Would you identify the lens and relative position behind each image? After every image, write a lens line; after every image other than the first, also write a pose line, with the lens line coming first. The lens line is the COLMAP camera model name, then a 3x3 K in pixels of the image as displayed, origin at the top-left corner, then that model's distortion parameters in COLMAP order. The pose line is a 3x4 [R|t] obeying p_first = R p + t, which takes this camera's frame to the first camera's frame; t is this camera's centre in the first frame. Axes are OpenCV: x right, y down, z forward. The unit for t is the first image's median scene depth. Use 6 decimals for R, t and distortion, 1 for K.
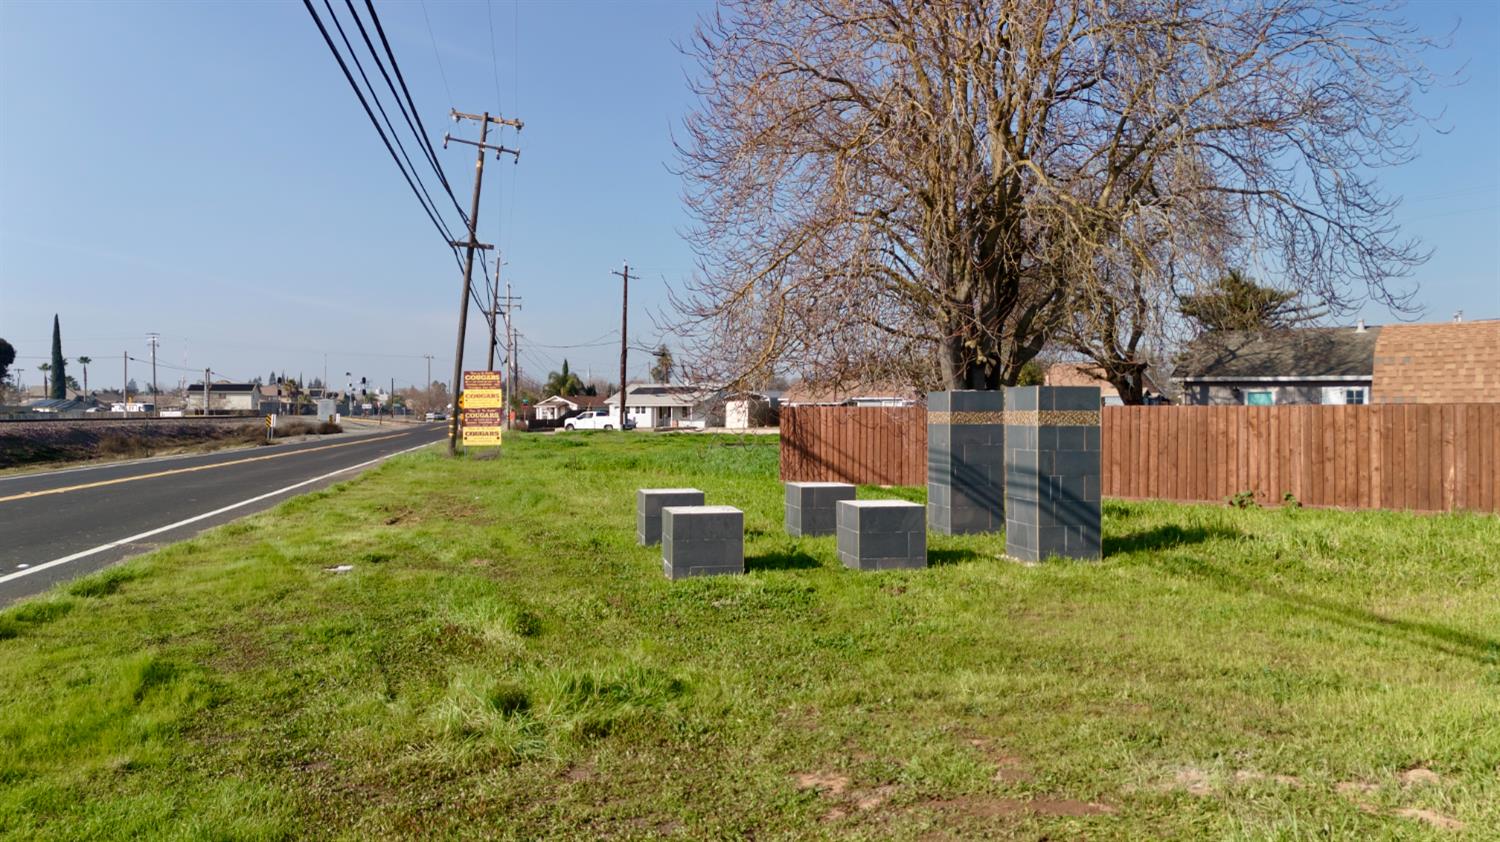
lens RADIAL K [[1108.5, 0, 750.0], [0, 1108.5, 421.0], [0, 0, 1]] dist [0.082800, -0.085354]
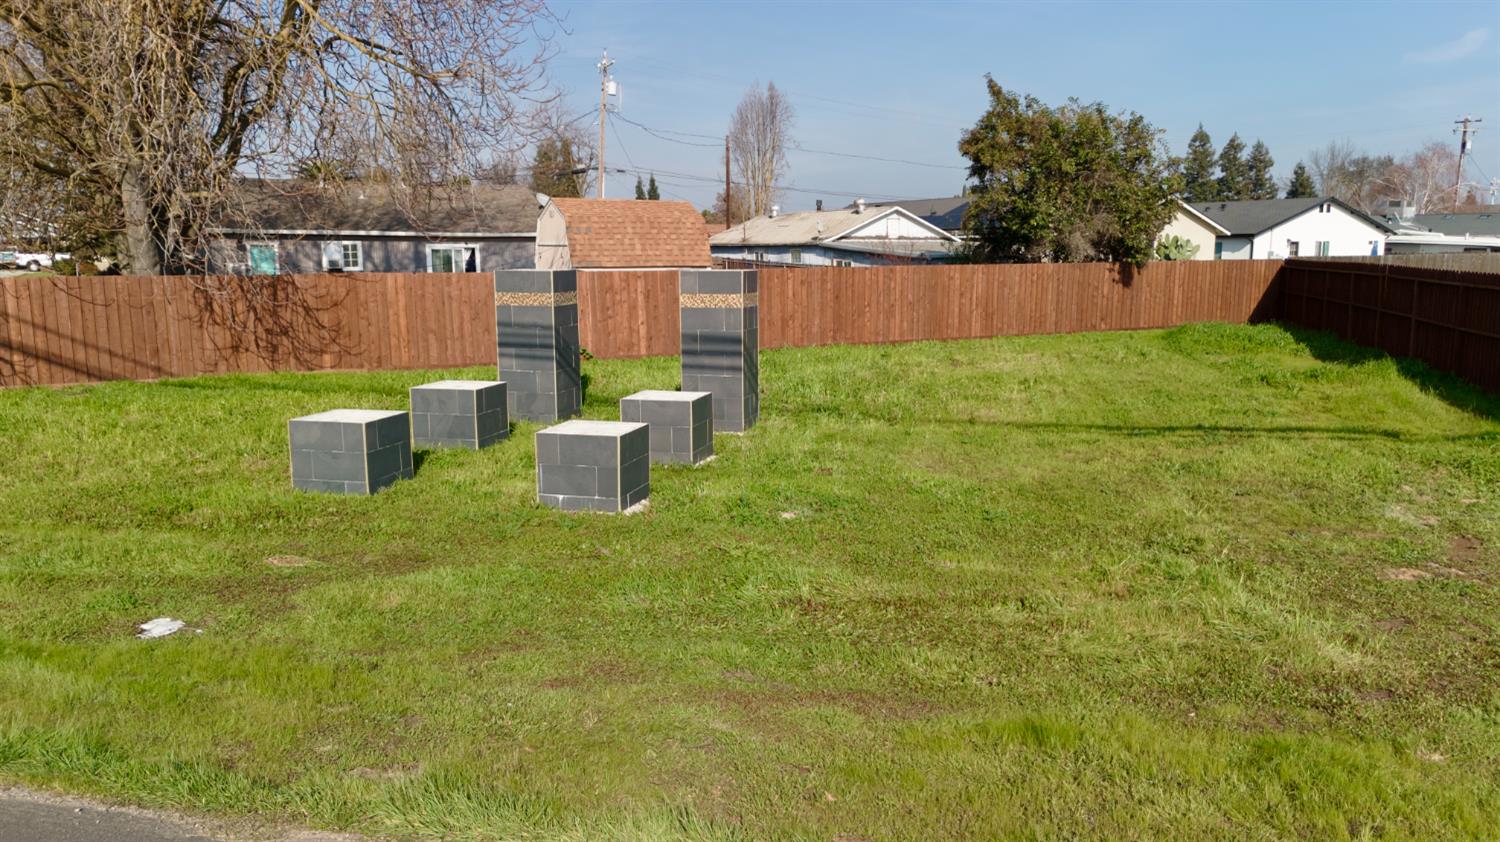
lens RADIAL K [[1108.5, 0, 750.0], [0, 1108.5, 421.0], [0, 0, 1]] dist [0.082800, -0.085354]
pose [[0.454644, -0.136592, 0.880137, -0.424057], [0.008676, 0.988803, 0.148974, -0.028212], [-0.890631, -0.060094, 0.450739, 0.297462]]
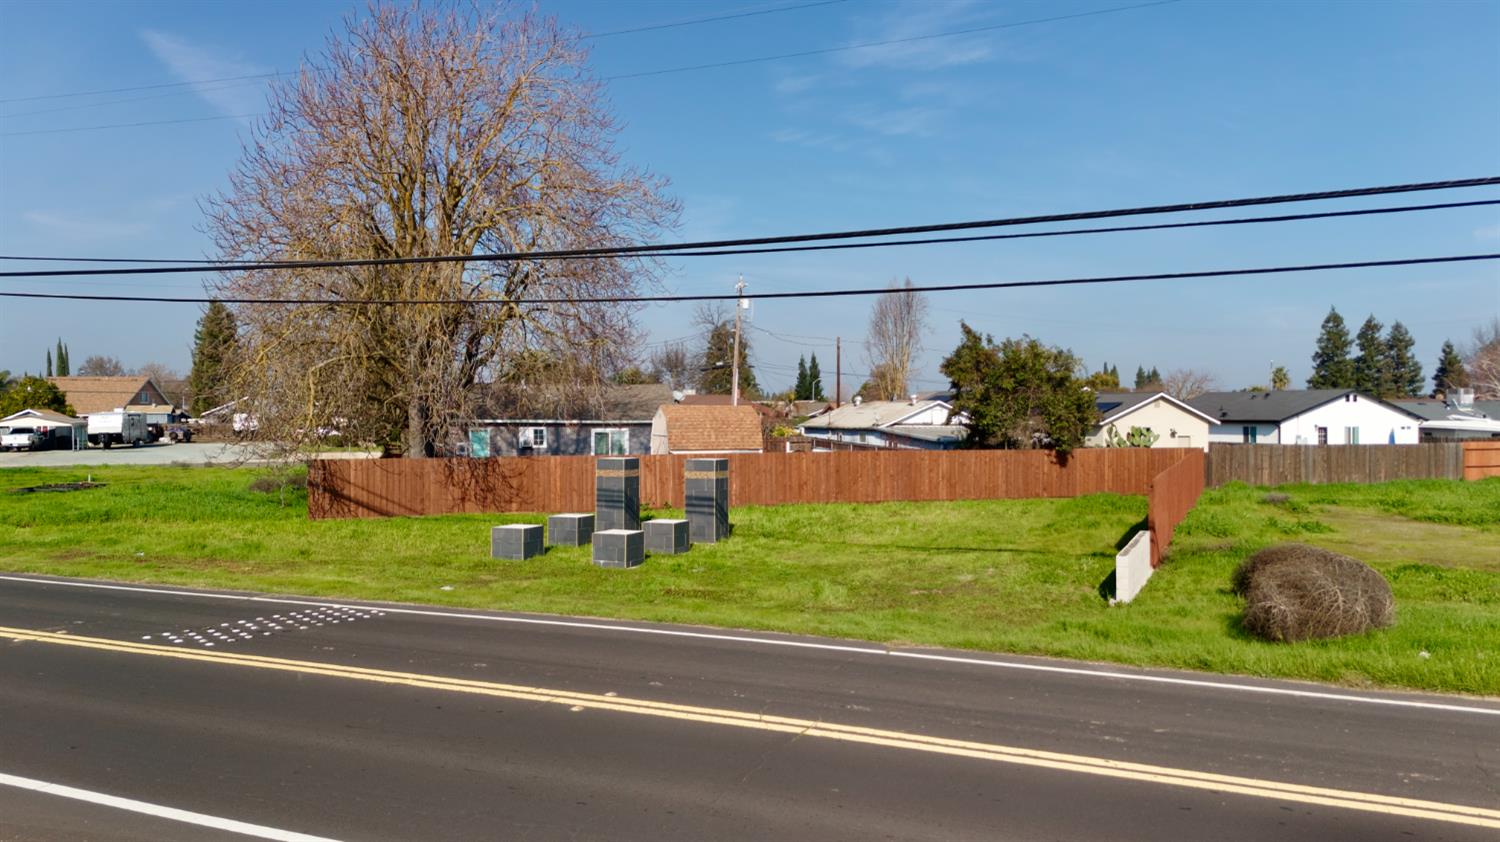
lens RADIAL K [[1115.7, 0, 750.0], [0, 1115.7, 421.0], [0, 0, 1]] dist [0.152619, -0.213607]
pose [[0.594255, -0.003554, 0.804268, -0.849419], [0.005142, 0.999987, 0.000620, -0.064031], [-0.804260, 0.003767, 0.594266, -0.194869]]
